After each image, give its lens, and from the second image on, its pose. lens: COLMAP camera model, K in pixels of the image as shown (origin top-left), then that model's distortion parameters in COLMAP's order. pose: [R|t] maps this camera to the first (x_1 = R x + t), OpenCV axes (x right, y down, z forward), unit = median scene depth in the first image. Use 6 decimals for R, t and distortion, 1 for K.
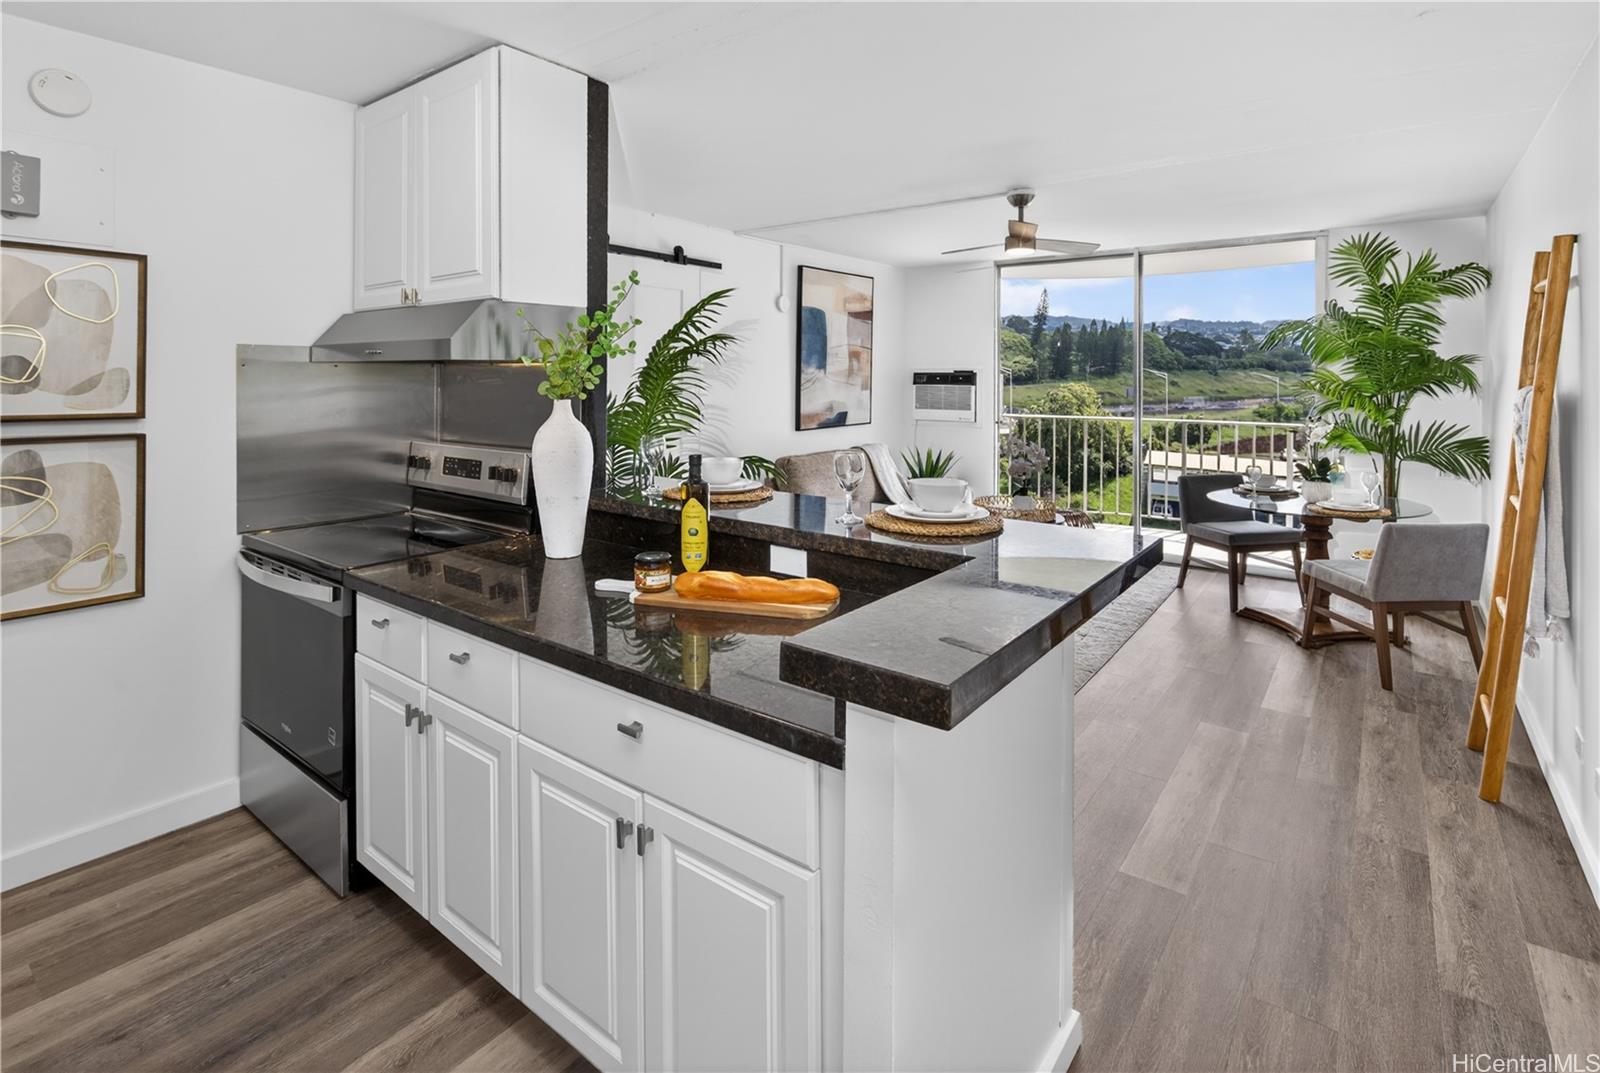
lens RADIAL K [[739.7, 0, 781.5], [0, 739.7, 382.6], [0, 0, 1]] dist [-0.001154, -0.000662]
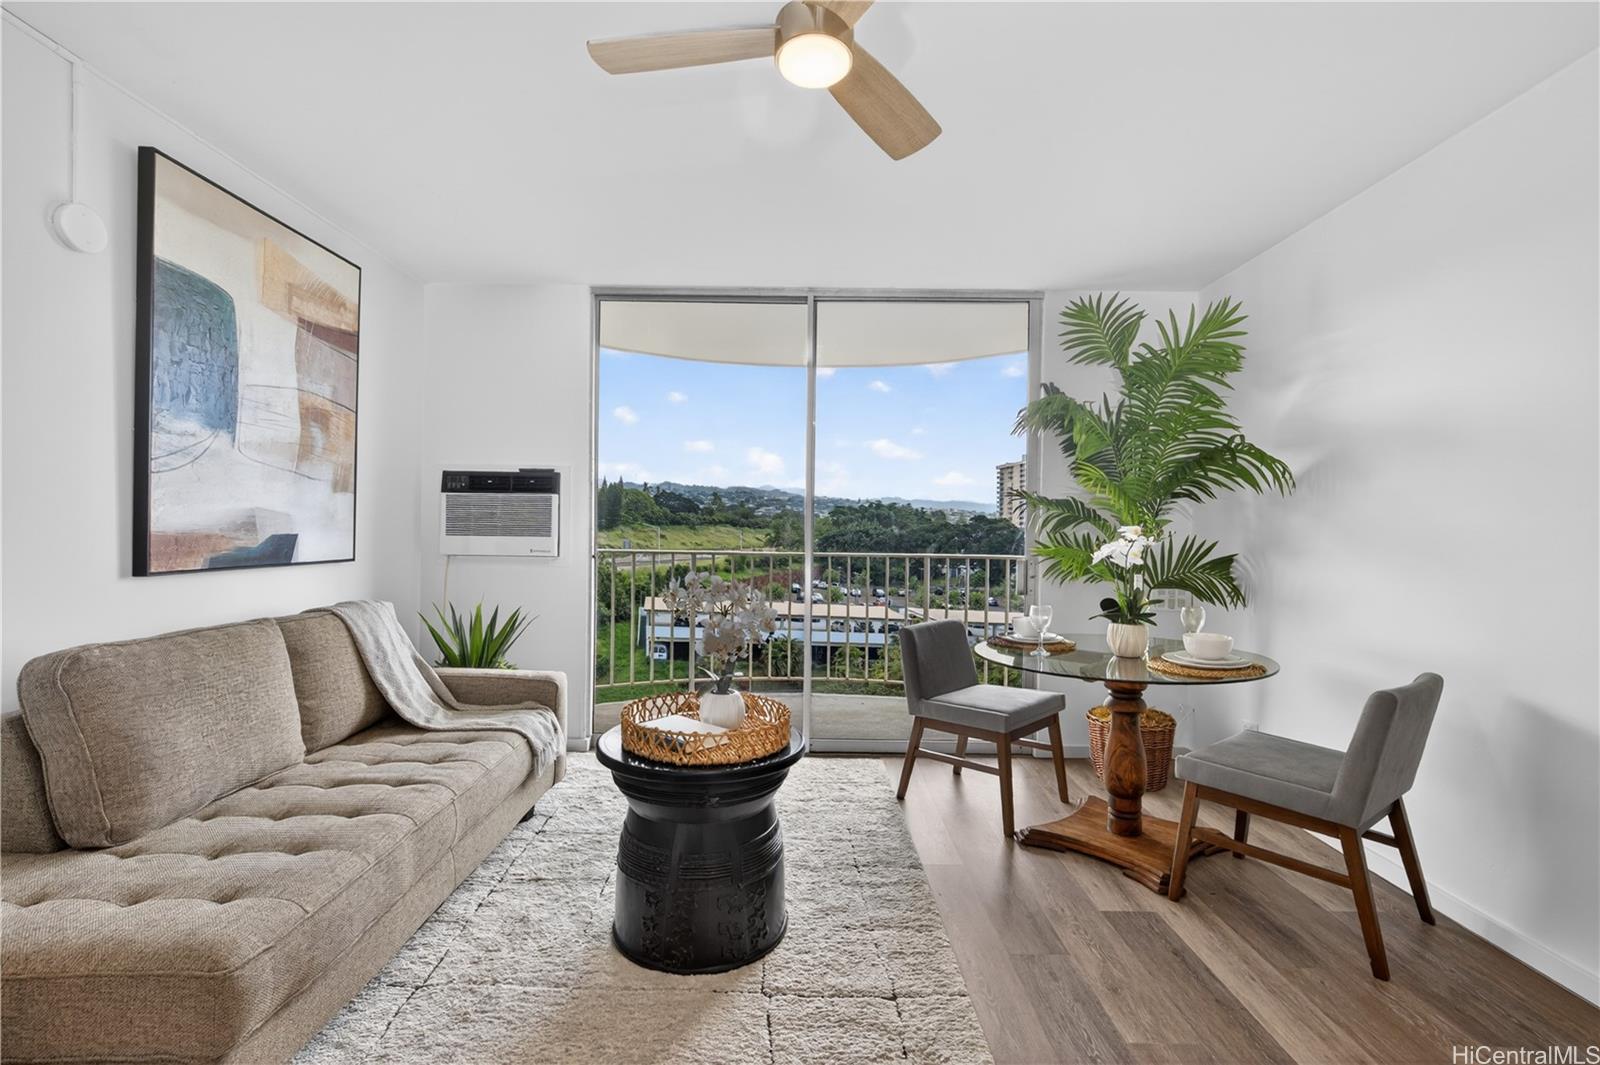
lens RADIAL K [[725.9, 0, 795.4], [0, 725.9, 544.6], [0, 0, 1]] dist [-0.001915, -0.000442]
pose [[0.783419, 0.000433, 0.621494, 0.082617], [-0.008718, 0.999909, 0.010292, 0.061513], [-0.621433, -0.013481, 0.783352, 0.719527]]
